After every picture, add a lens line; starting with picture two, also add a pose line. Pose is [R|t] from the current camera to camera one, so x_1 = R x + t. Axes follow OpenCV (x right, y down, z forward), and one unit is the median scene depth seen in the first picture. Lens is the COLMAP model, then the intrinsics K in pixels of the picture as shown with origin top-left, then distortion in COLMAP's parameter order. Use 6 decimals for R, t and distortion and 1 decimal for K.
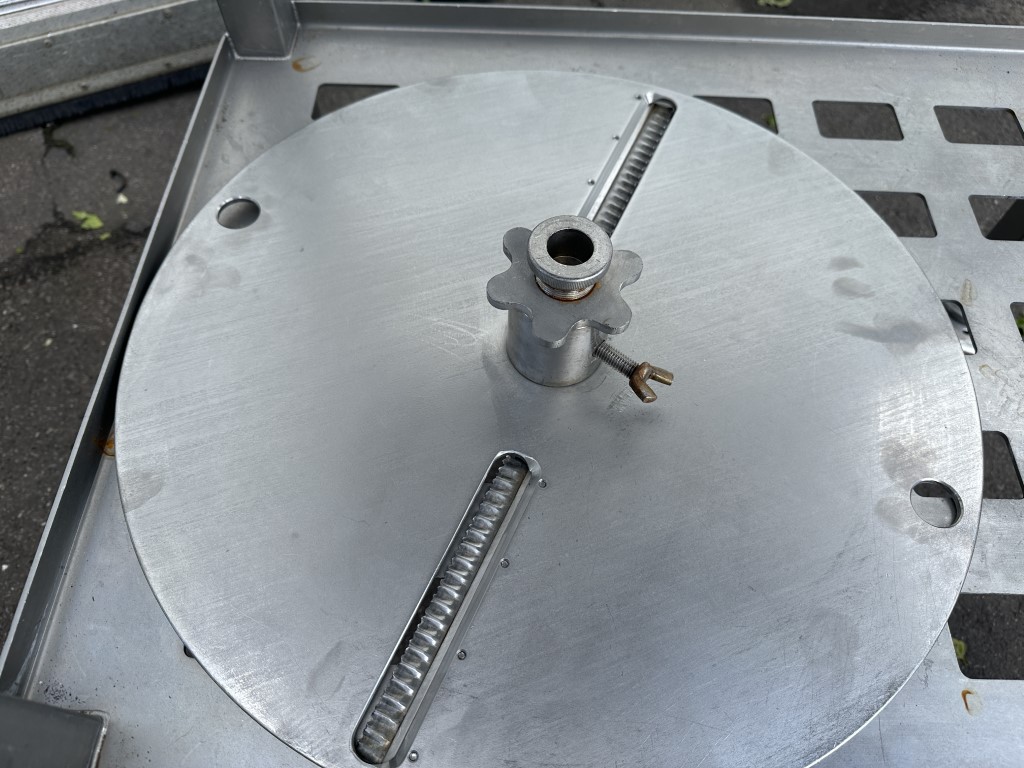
lens RADIAL K [[711.3, 0, 511.0], [0, 711.3, 381.2], [0, 0, 1]] dist [0.009395, -0.013230]
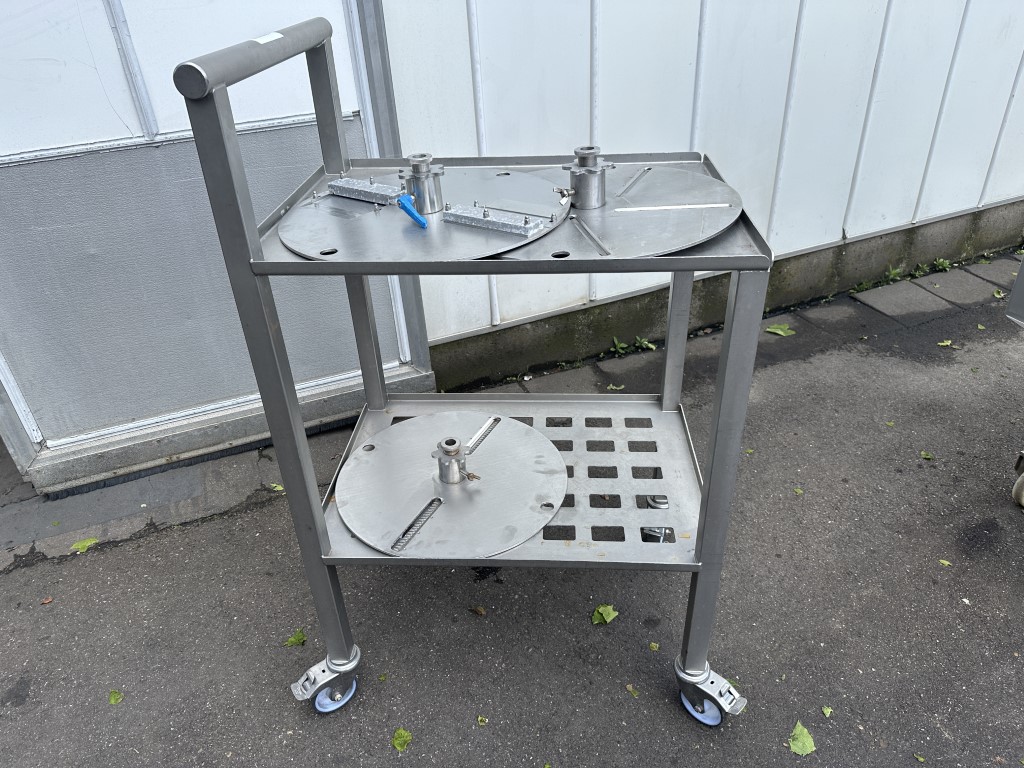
lens RADIAL K [[711.3, 0, 513.2], [0, 711.3, 365.9], [0, 0, 1]] dist [0.009395, -0.013230]
pose [[0.998296, -0.026734, -0.051876, 0.475585], [-0.002784, 0.866081, -0.499896, 1.064103], [0.058293, 0.499188, 0.864530, -1.999598]]
